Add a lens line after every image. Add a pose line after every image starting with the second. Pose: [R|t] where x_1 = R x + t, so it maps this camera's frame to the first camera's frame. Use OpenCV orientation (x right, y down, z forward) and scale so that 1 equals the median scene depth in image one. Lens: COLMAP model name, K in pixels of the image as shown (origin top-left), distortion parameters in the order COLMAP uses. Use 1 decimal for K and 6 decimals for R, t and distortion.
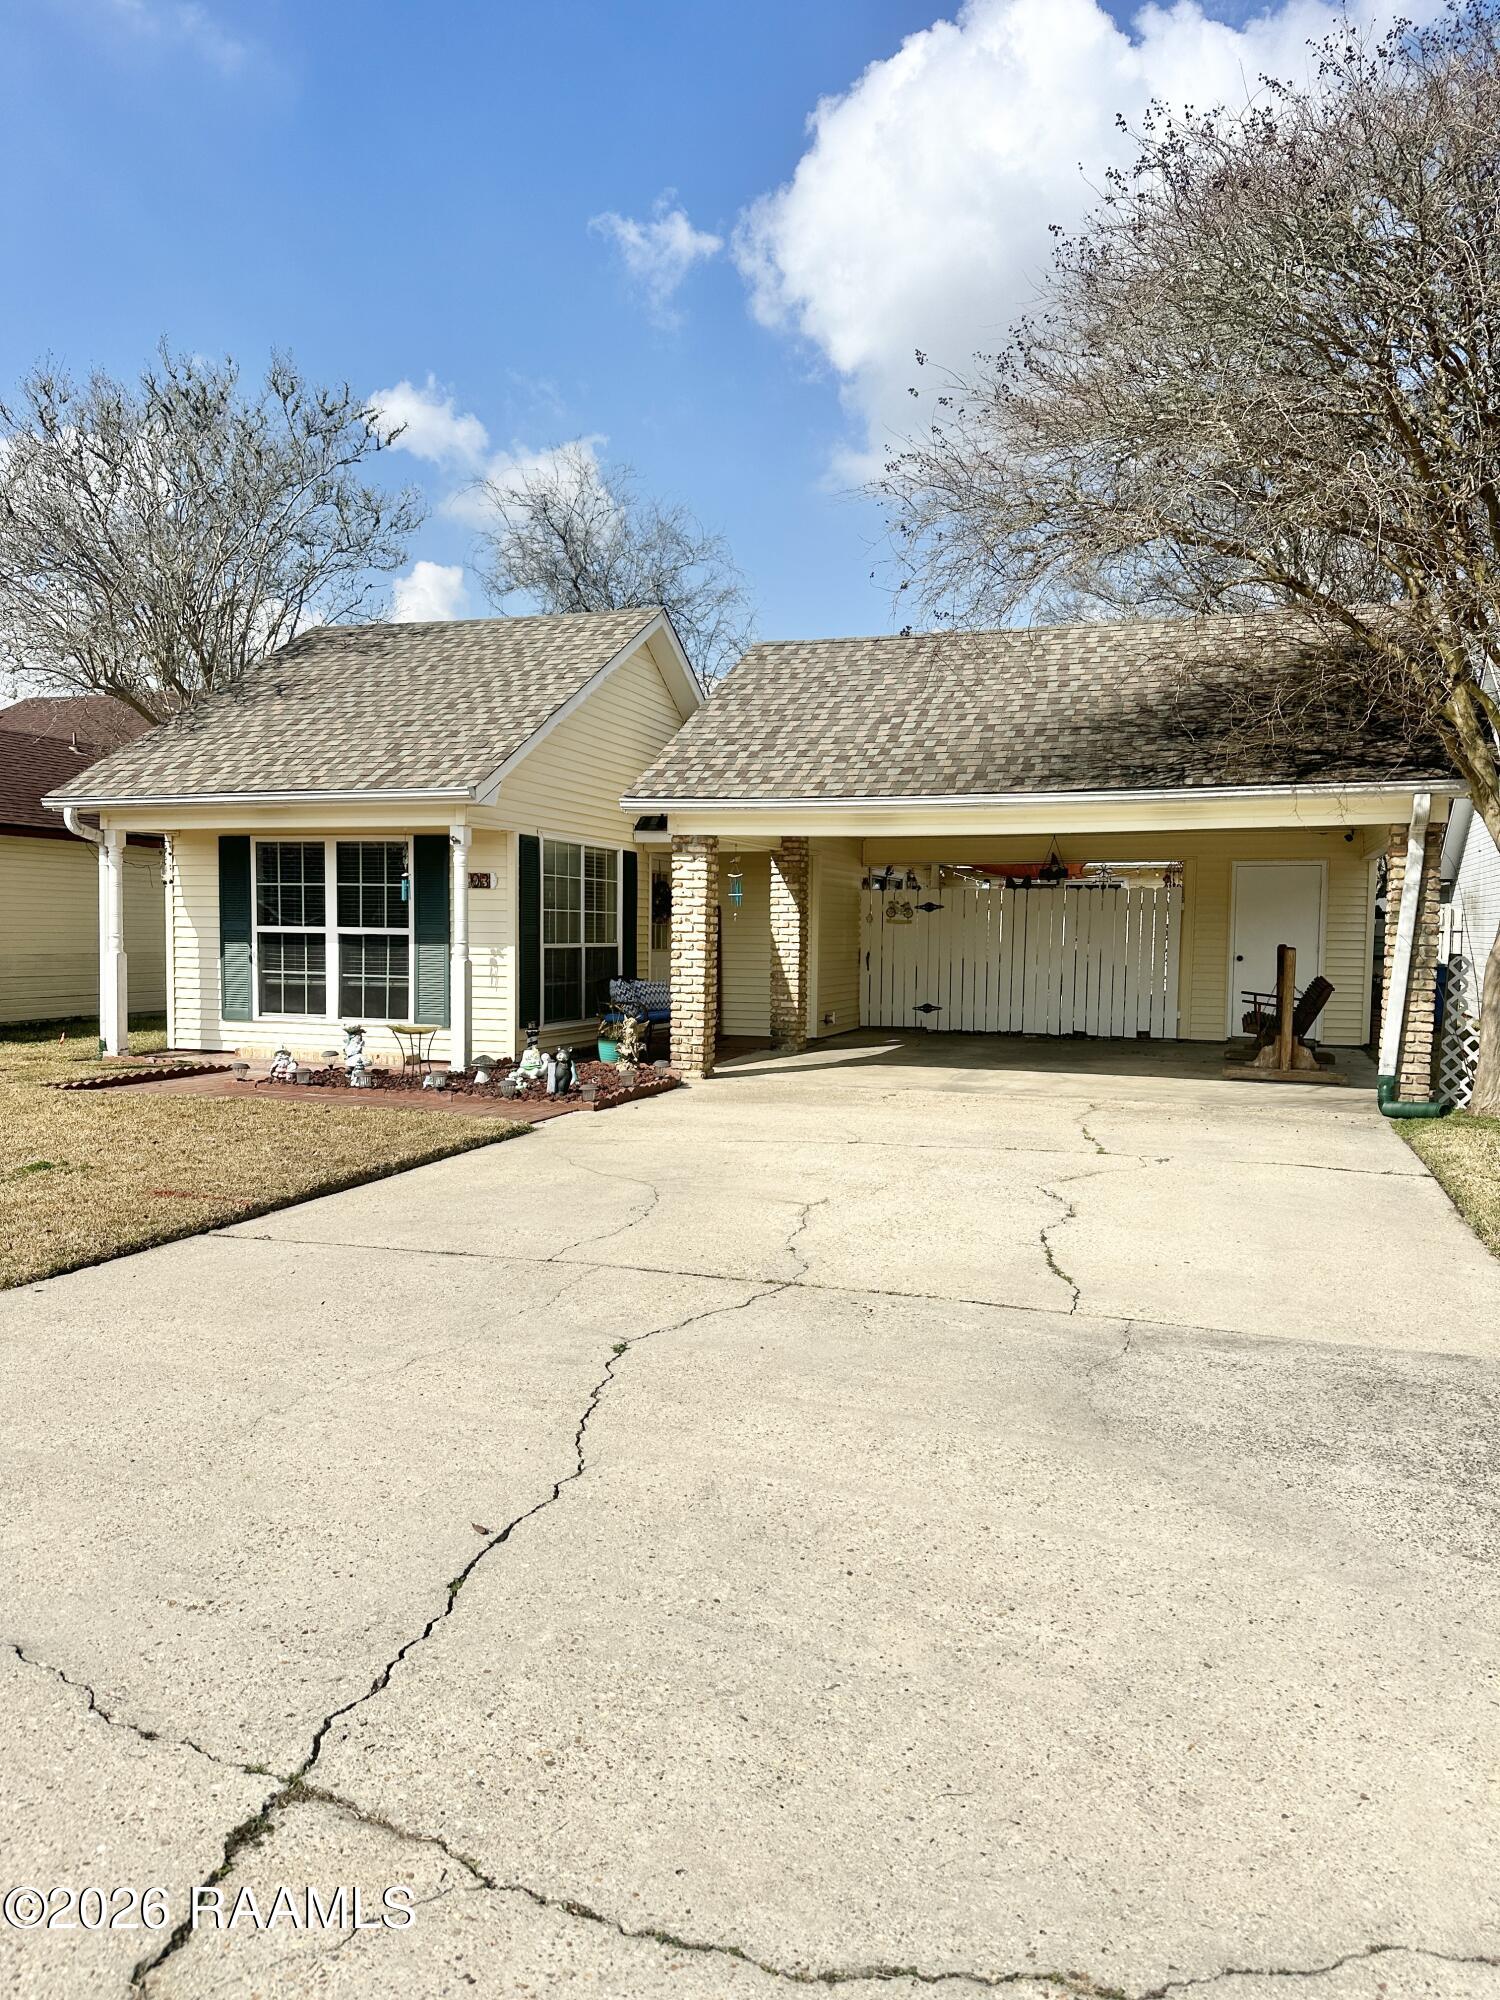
lens RADIAL K [[1388.2, 0, 750.0], [0, 1388.2, 1000.0], [0, 0, 1]] dist [0.000018, -0.000015]
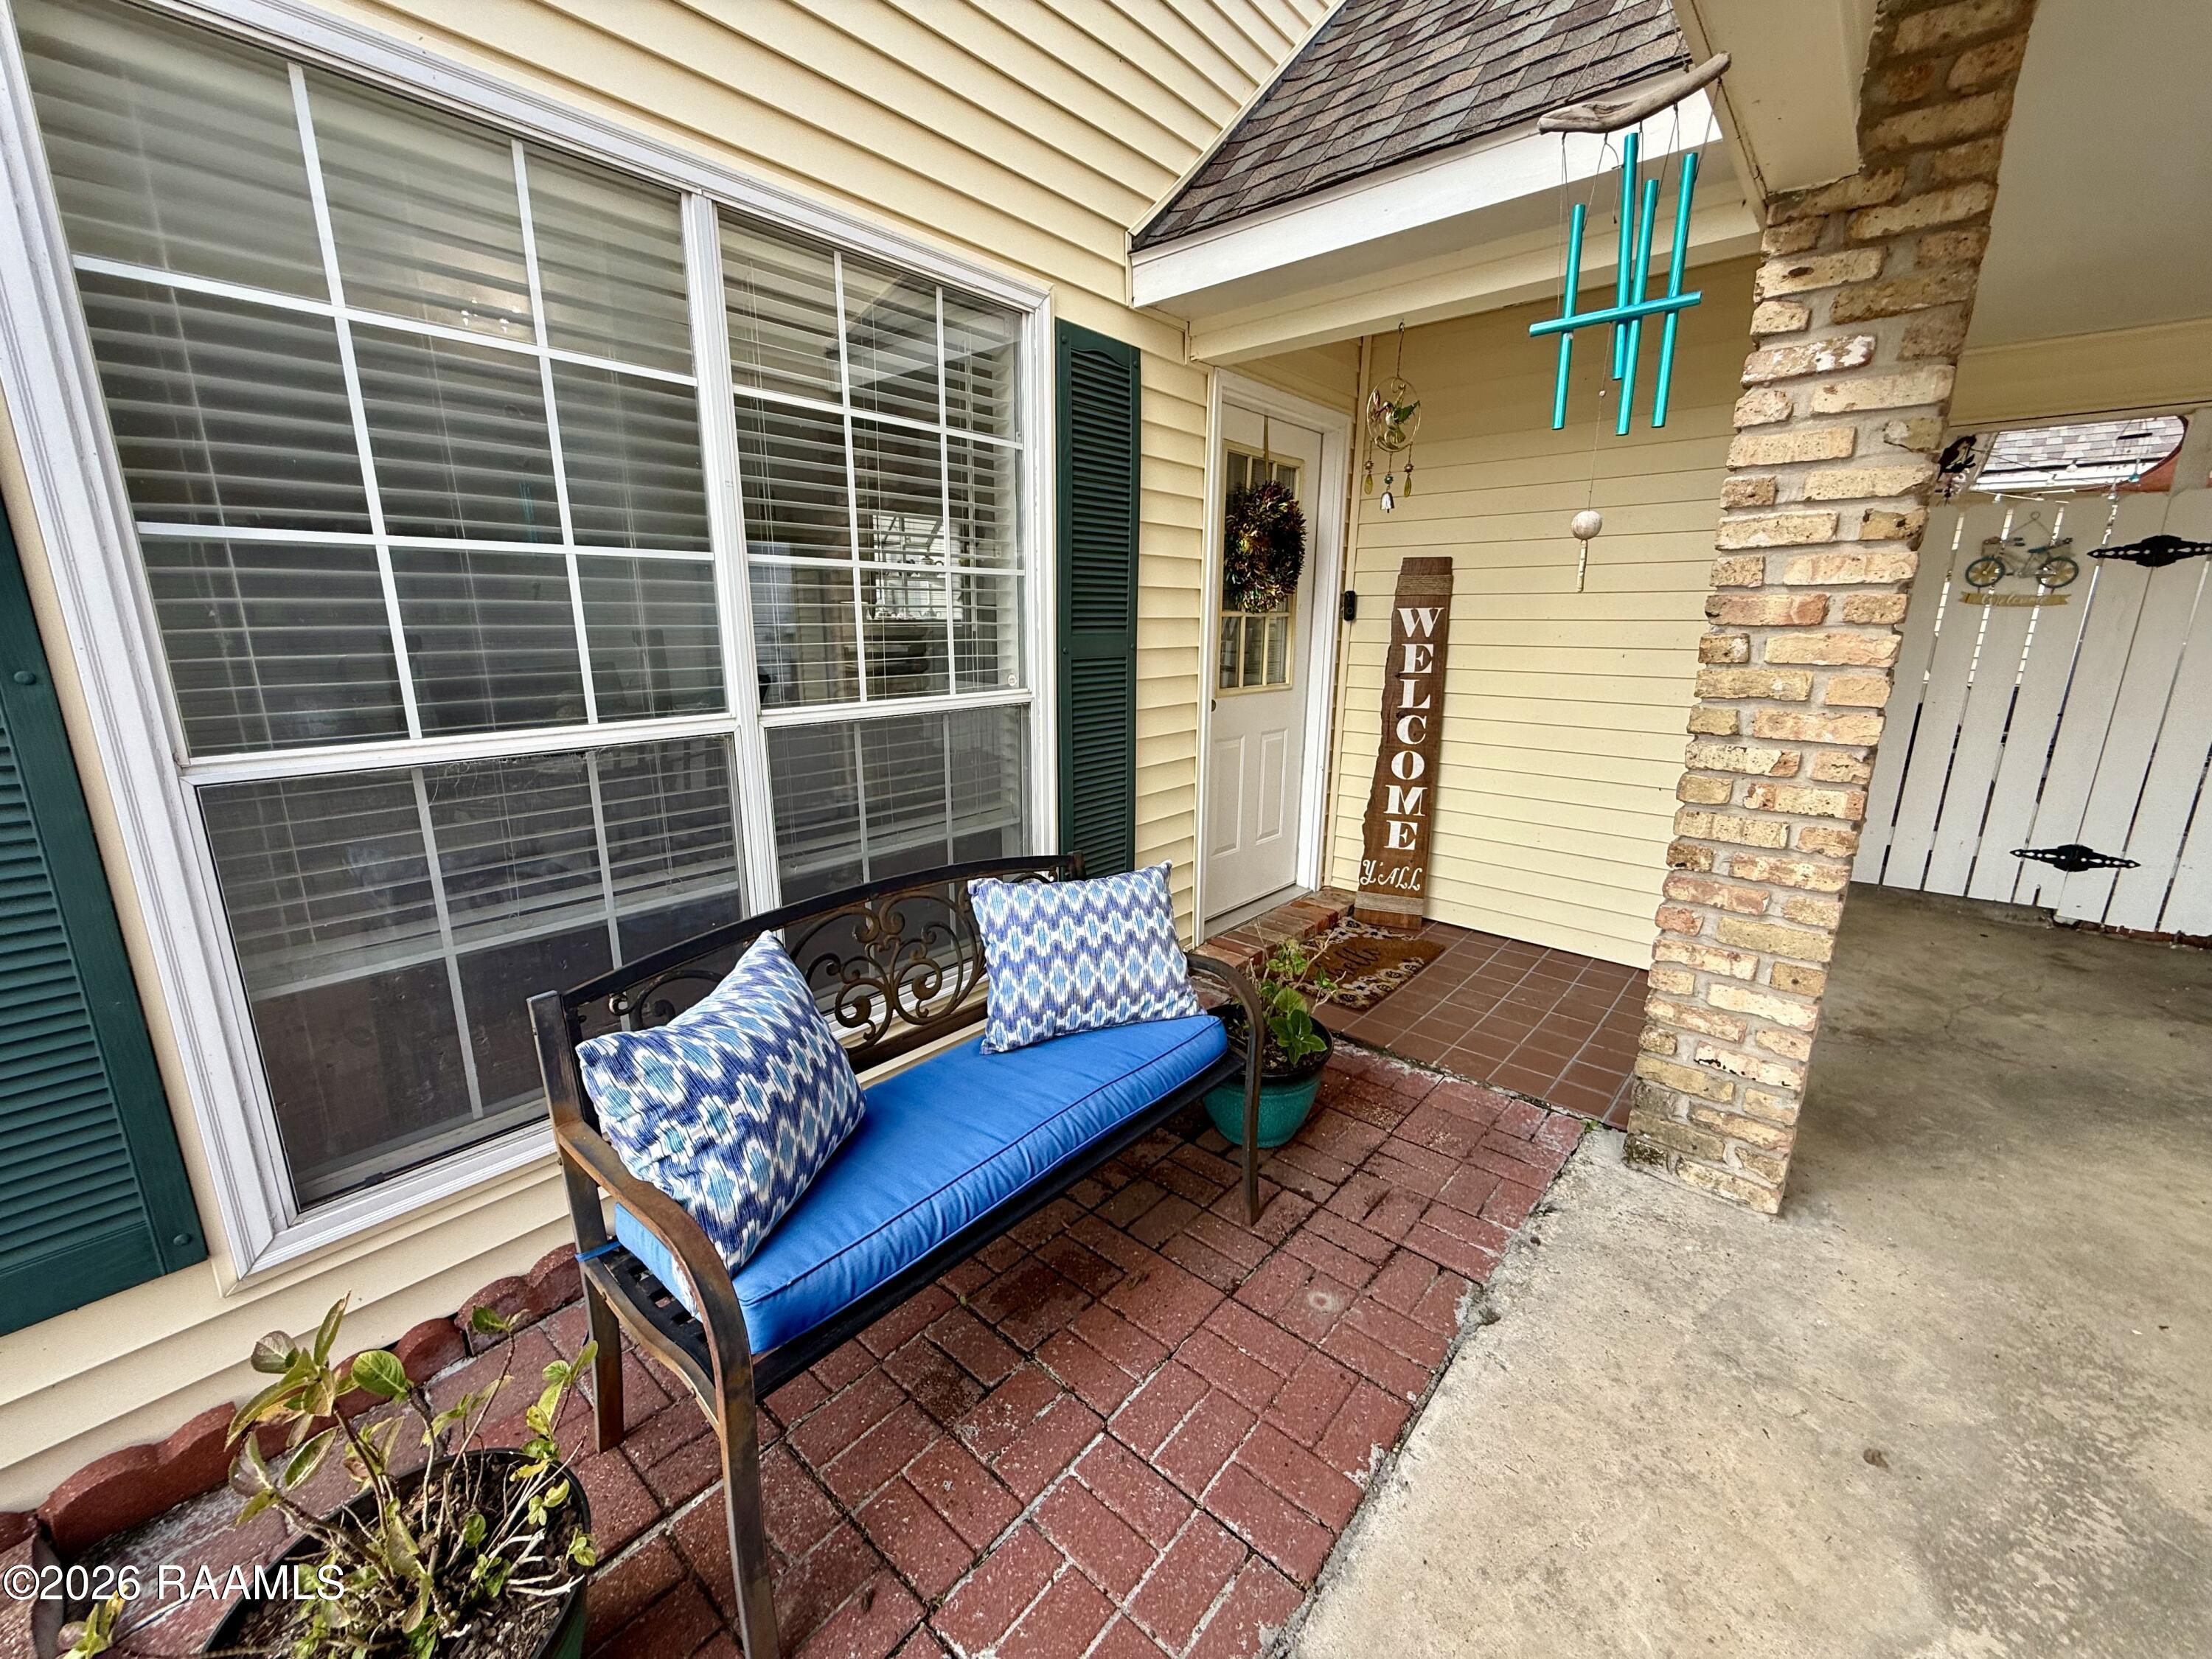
lens RADIAL K [[887.7, 0, 1106.0], [0, 887.7, 829.5], [0, 0, 1]] dist [0.001547, 0.000190]
pose [[0.922185, 0.086572, -0.376935, -0.014228], [-0.015507, 0.982117, 0.187630, -0.046138], [0.386438, -0.167184, 0.907037, 0.835872]]
